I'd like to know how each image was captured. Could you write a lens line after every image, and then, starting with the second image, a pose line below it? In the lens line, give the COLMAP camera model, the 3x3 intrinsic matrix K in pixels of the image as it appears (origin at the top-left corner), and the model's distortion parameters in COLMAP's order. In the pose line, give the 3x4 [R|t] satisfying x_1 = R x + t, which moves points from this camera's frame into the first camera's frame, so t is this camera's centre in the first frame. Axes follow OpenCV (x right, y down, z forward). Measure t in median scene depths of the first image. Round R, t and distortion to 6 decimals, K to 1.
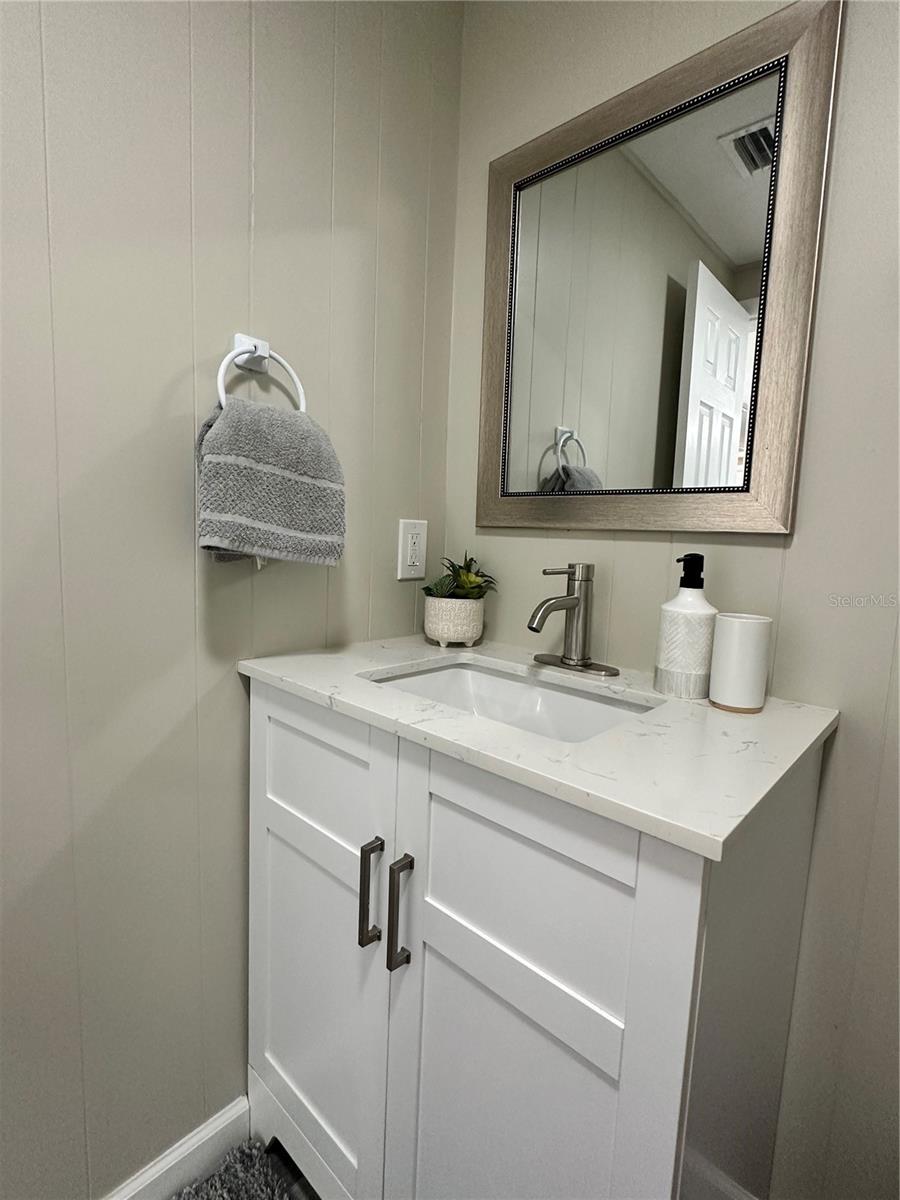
lens RADIAL K [[580.5, 0, 451.6], [0, 580.5, 598.3], [0, 0, 1]] dist [-0.005062, -0.000279]
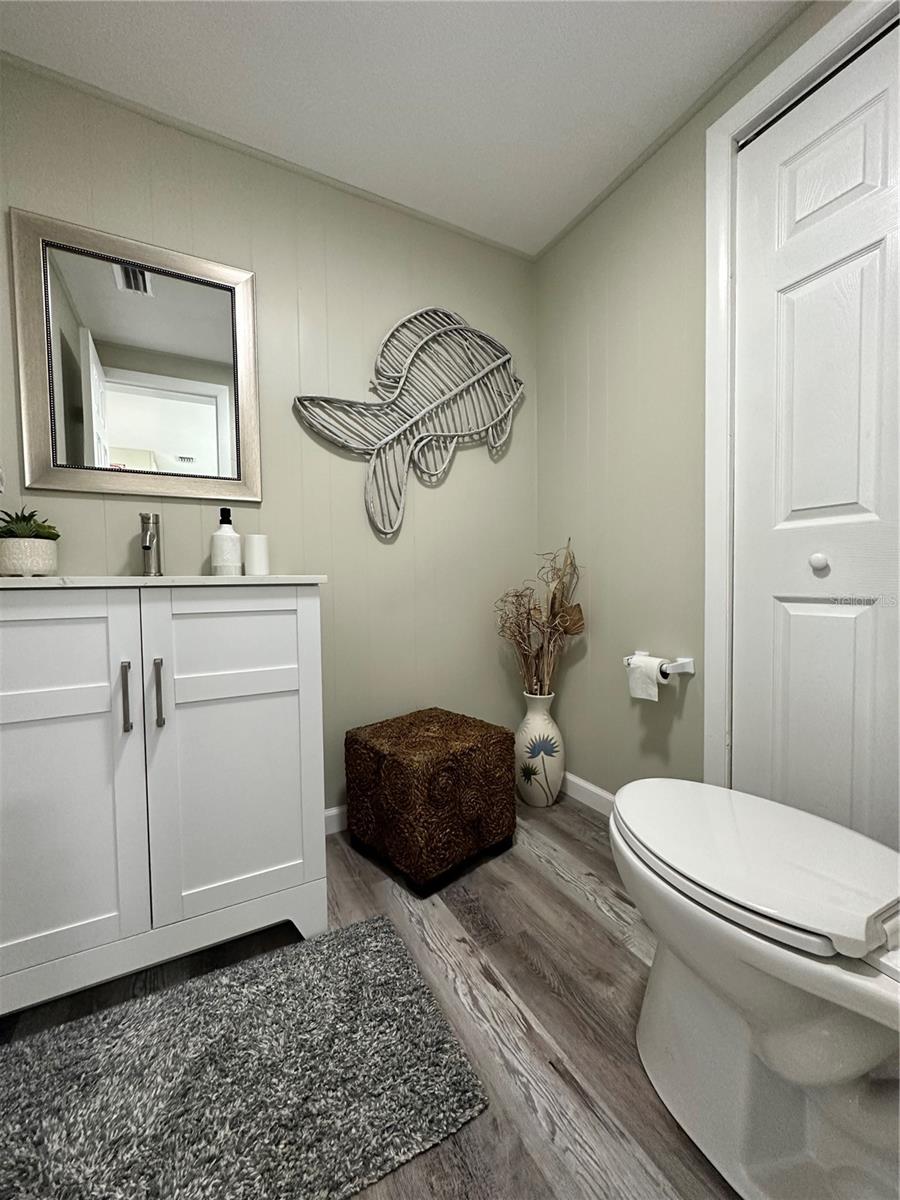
lens RADIAL K [[478.6, 0, 444.6], [0, 478.6, 598.0], [0, 0, 1]] dist [0.000264, 0.000539]
pose [[0.329467, -0.081767, 0.940620, -0.906271], [0.132294, 0.990413, 0.039757, 0.264965], [-0.934853, 0.111340, 0.337126, -0.231807]]
